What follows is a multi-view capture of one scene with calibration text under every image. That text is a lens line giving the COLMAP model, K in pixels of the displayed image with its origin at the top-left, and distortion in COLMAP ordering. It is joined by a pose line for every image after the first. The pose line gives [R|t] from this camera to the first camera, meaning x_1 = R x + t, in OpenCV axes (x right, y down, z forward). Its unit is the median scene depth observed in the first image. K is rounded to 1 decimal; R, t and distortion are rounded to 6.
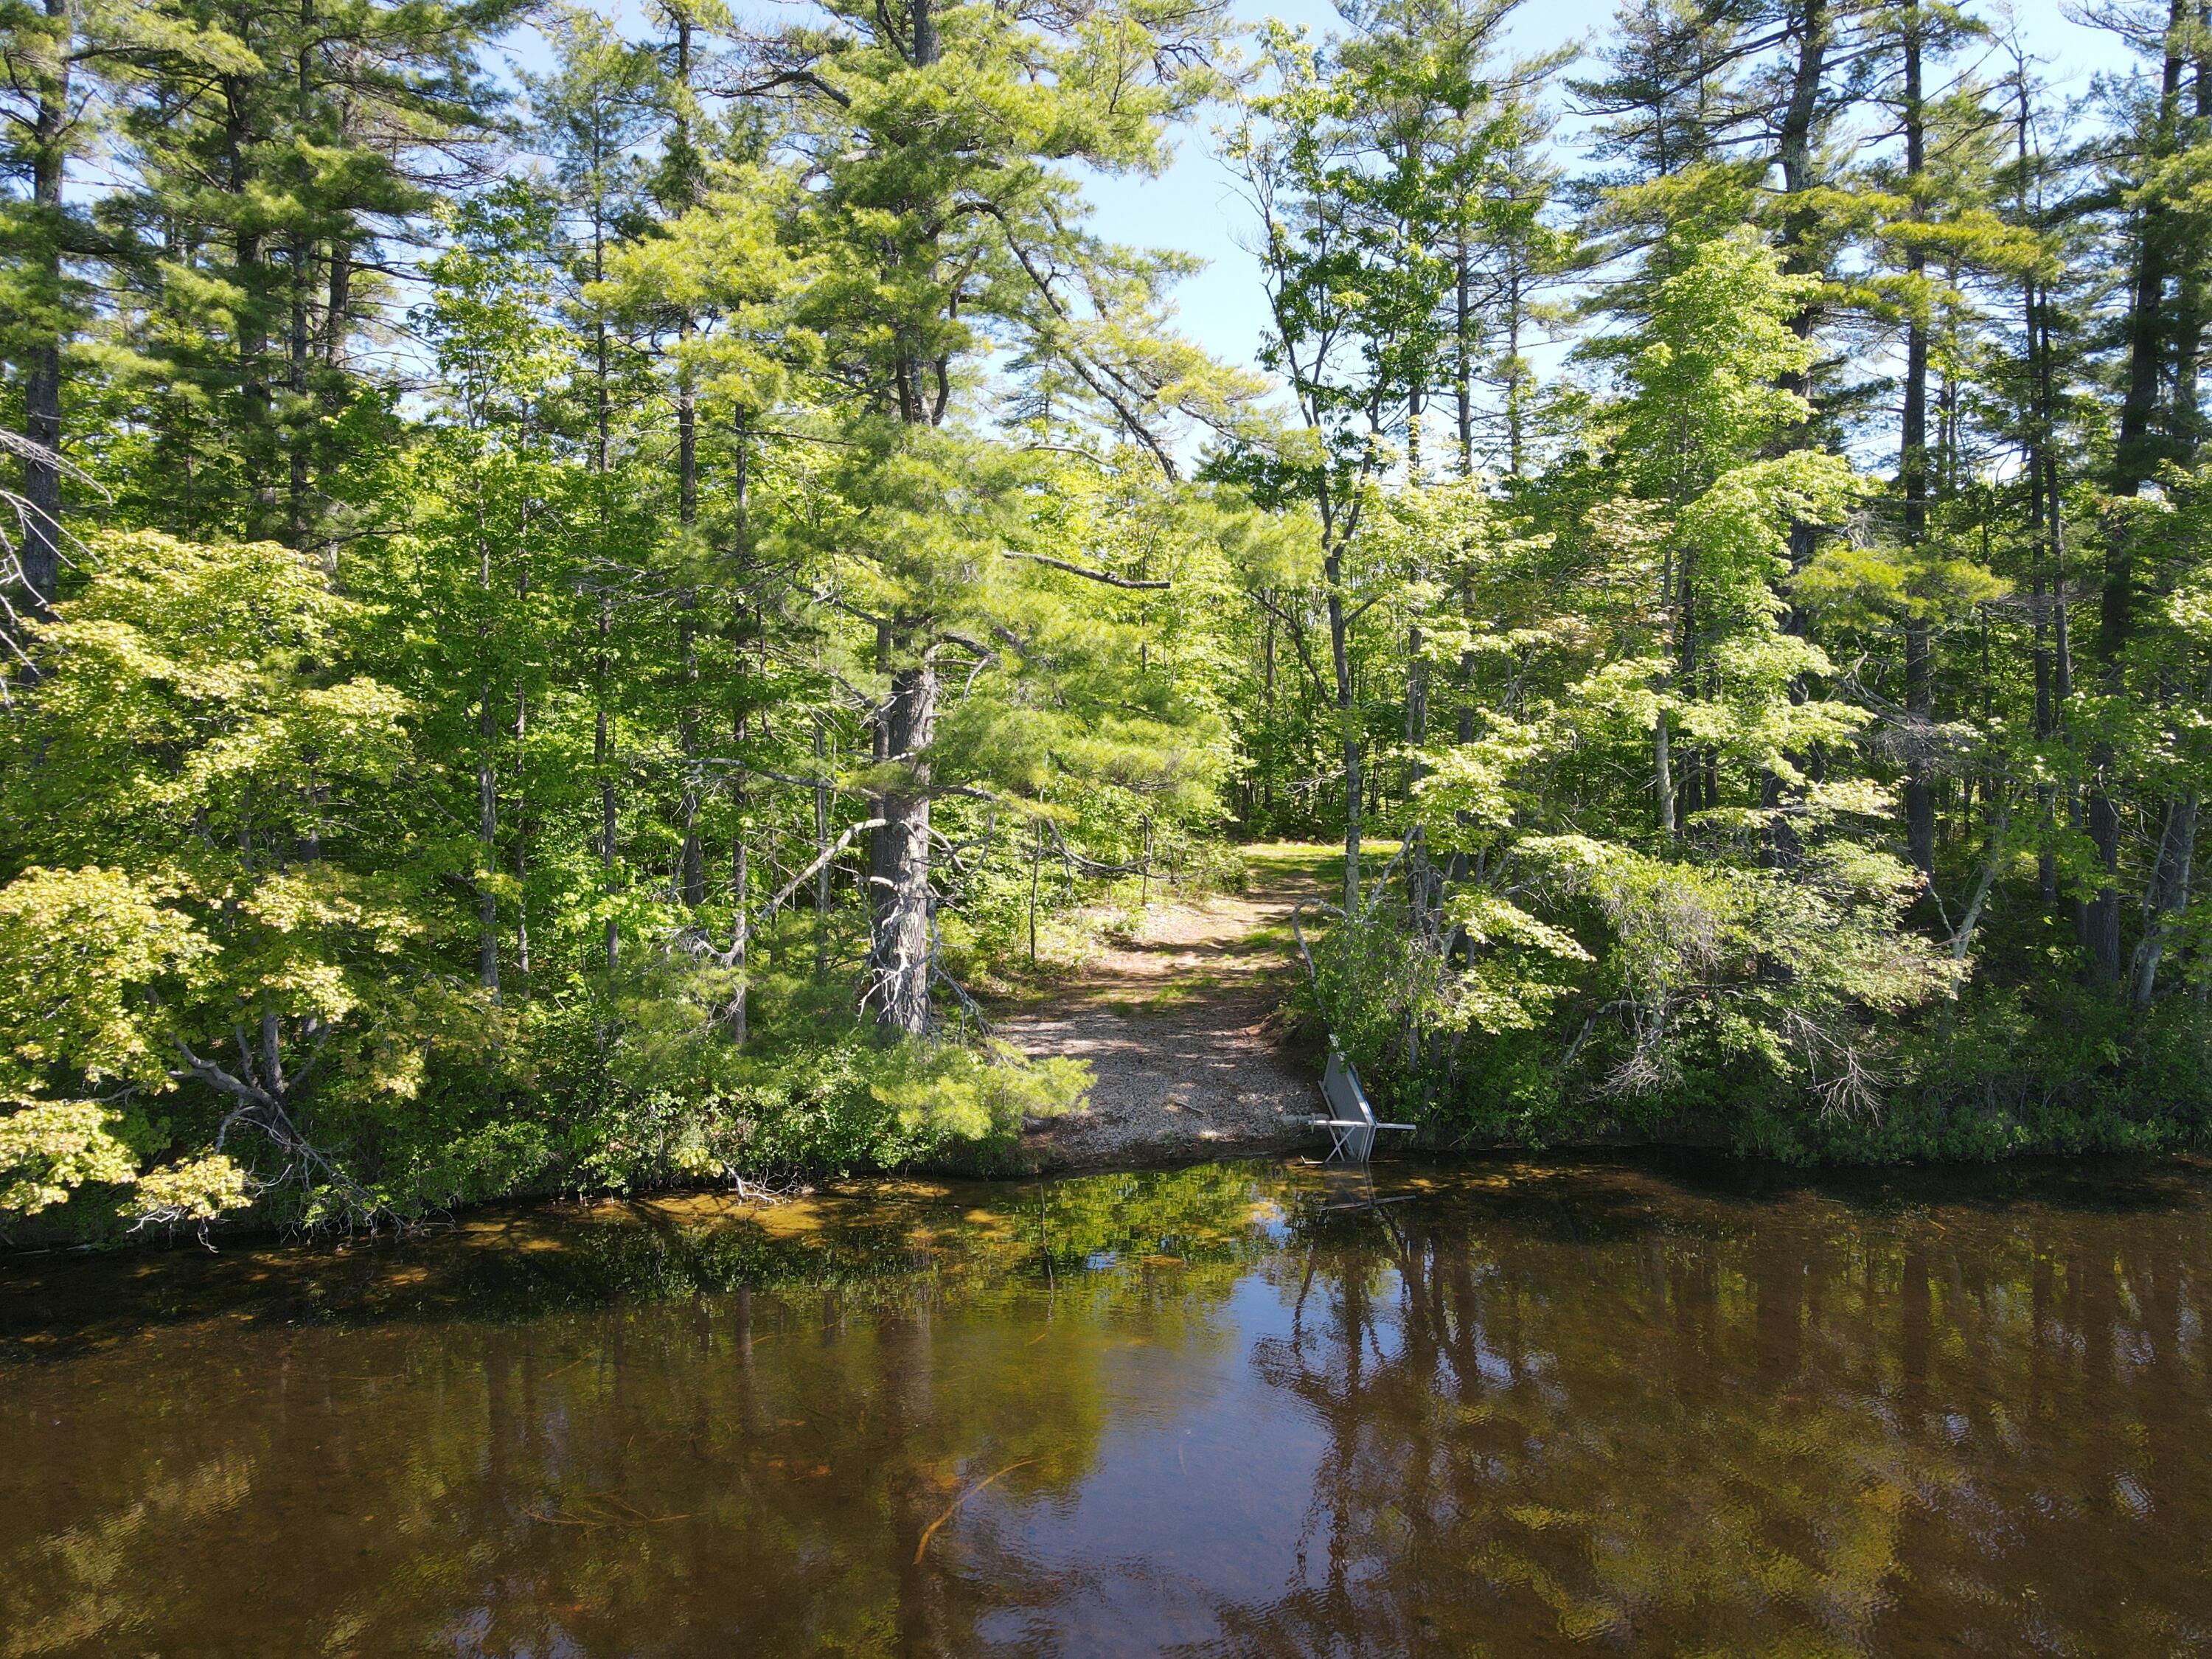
lens RADIAL K [[1627.0, 0, 1107.6], [0, 1627.0, 832.2], [0, 0, 1]] dist [0.010810, 0.014845]
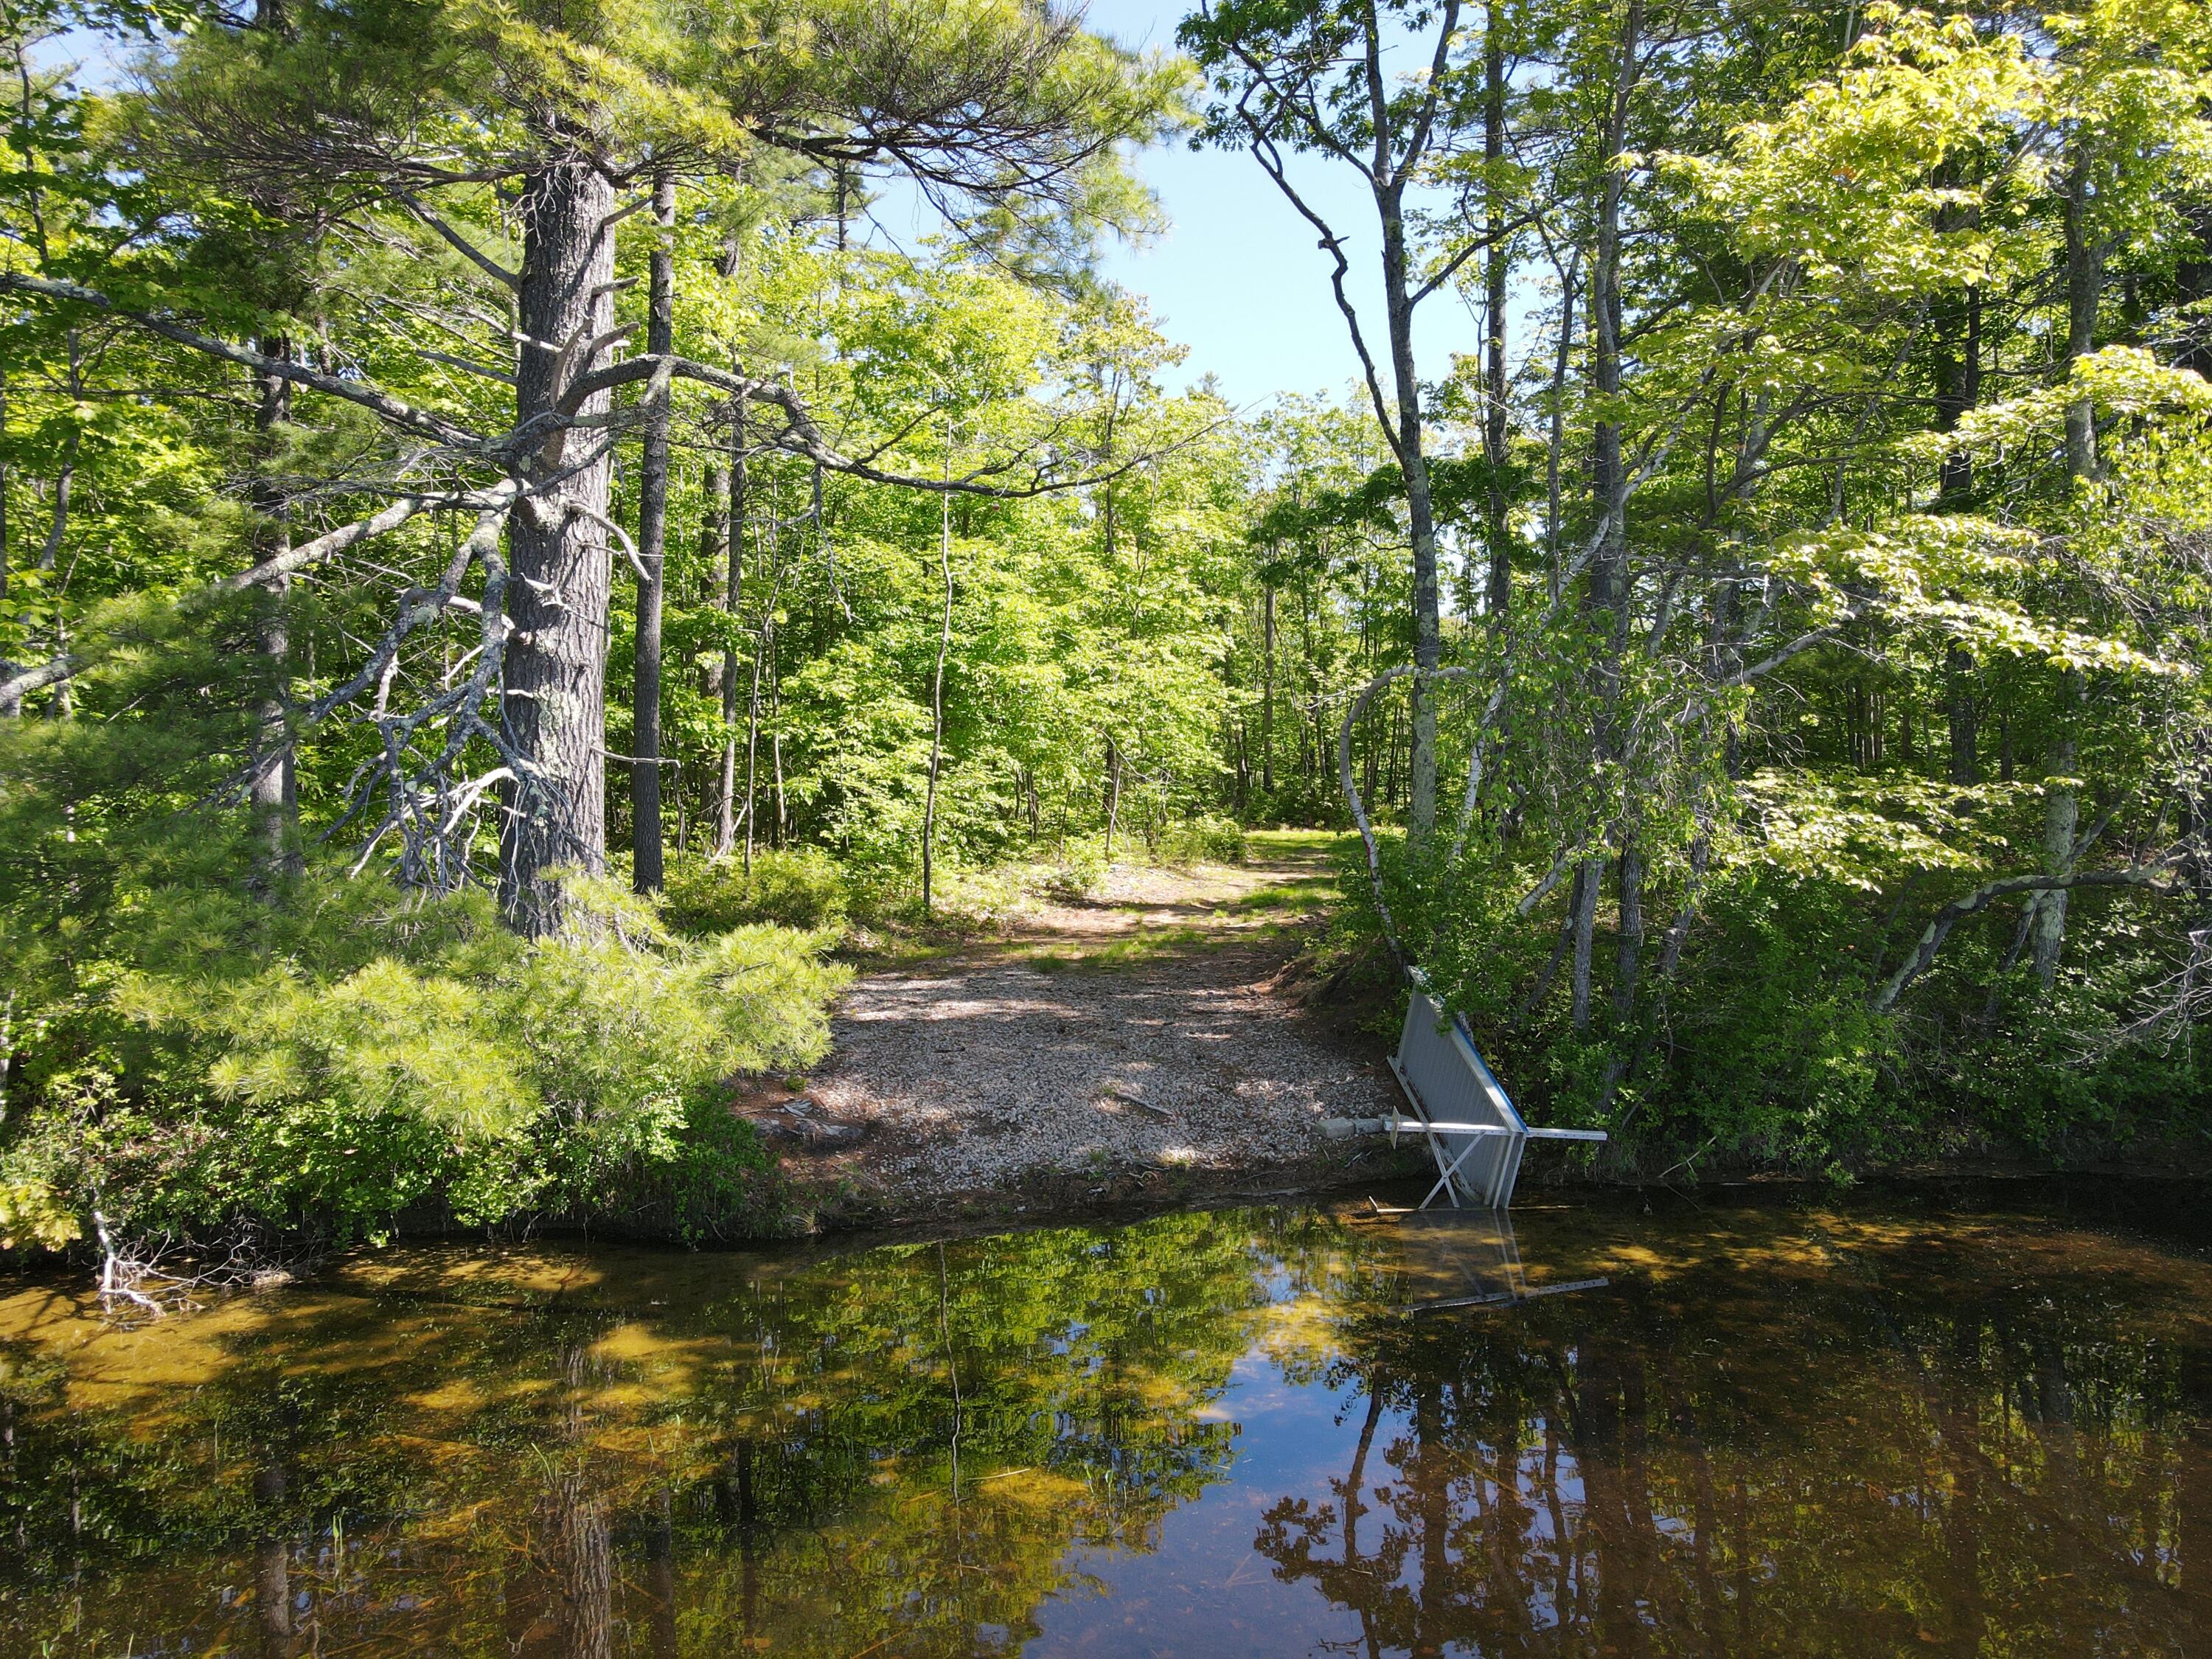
lens RADIAL K [[1627.0, 0, 1103.7], [0, 1627.0, 826.4], [0, 0, 1]] dist [0.010810, 0.014845]
pose [[0.999997, -0.002154, 0.001278, 0.028921], [0.002195, 0.999451, -0.033054, 0.075621], [-0.001206, 0.033057, 0.999453, 0.371120]]
